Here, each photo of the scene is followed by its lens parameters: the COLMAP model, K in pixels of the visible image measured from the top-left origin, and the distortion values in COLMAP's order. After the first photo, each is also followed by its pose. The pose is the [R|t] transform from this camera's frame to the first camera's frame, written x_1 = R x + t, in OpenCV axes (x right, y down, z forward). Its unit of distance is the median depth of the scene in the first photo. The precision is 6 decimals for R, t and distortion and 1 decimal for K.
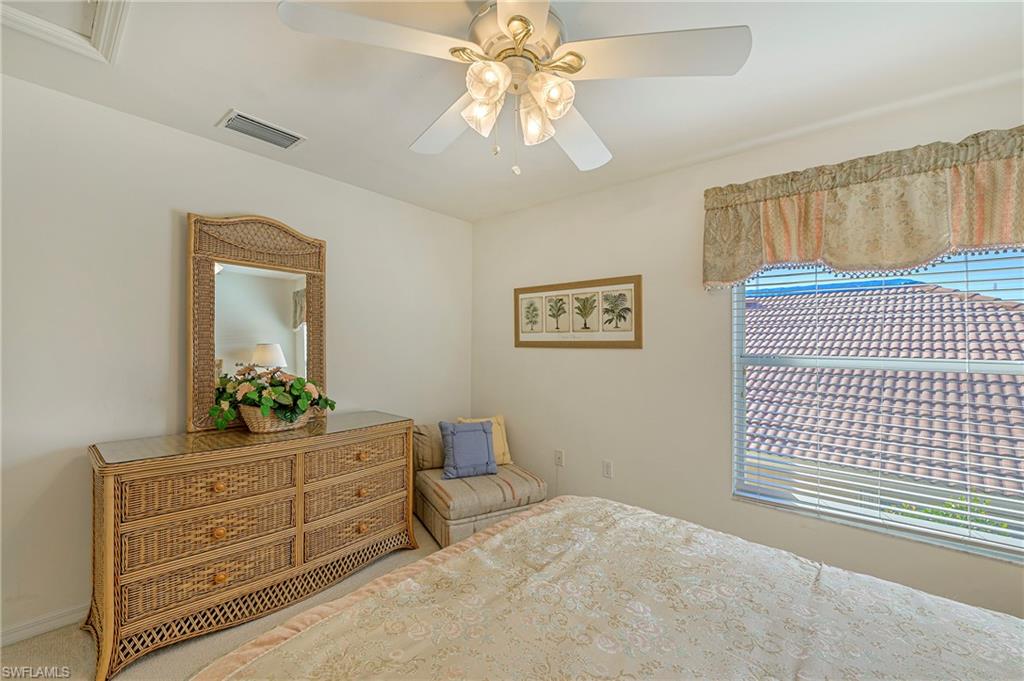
lens RADIAL K [[412.2, 0, 509.7], [0, 412.2, 340.3], [0, 0, 1]] dist [-0.001281, -0.000283]
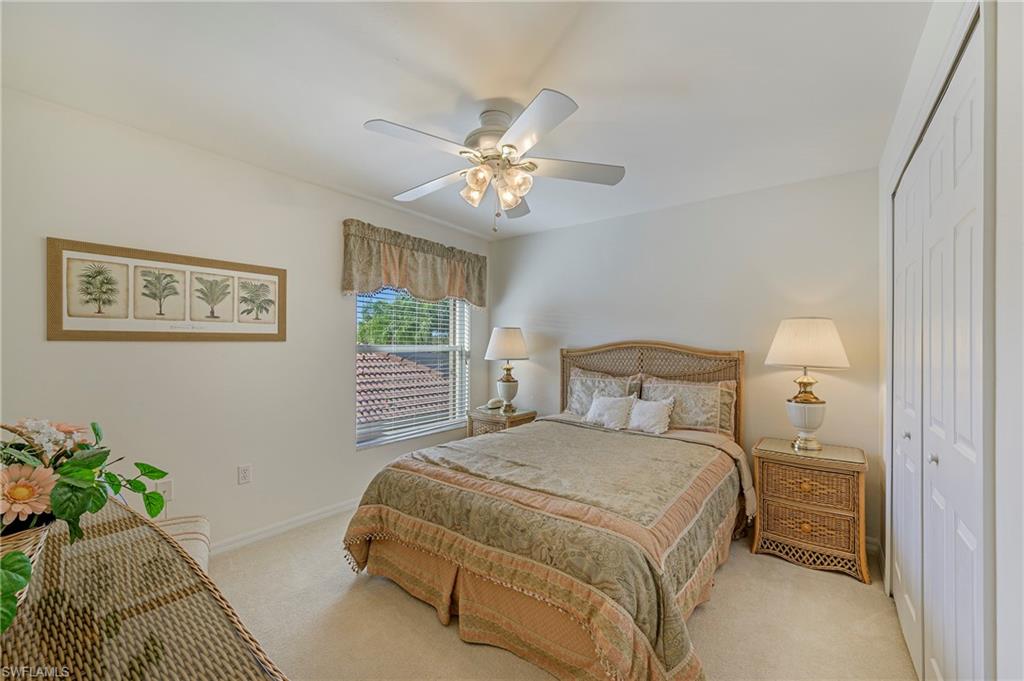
lens RADIAL K [[412.2, 0, 509.7], [0, 412.2, 340.3], [0, 0, 1]] dist [-0.001281, -0.000283]
pose [[-0.055061, 0.001219, 0.998482, -0.686093], [-0.010511, 0.999943, -0.001800, 0.012628], [-0.998428, -0.010594, -0.055045, 0.460480]]
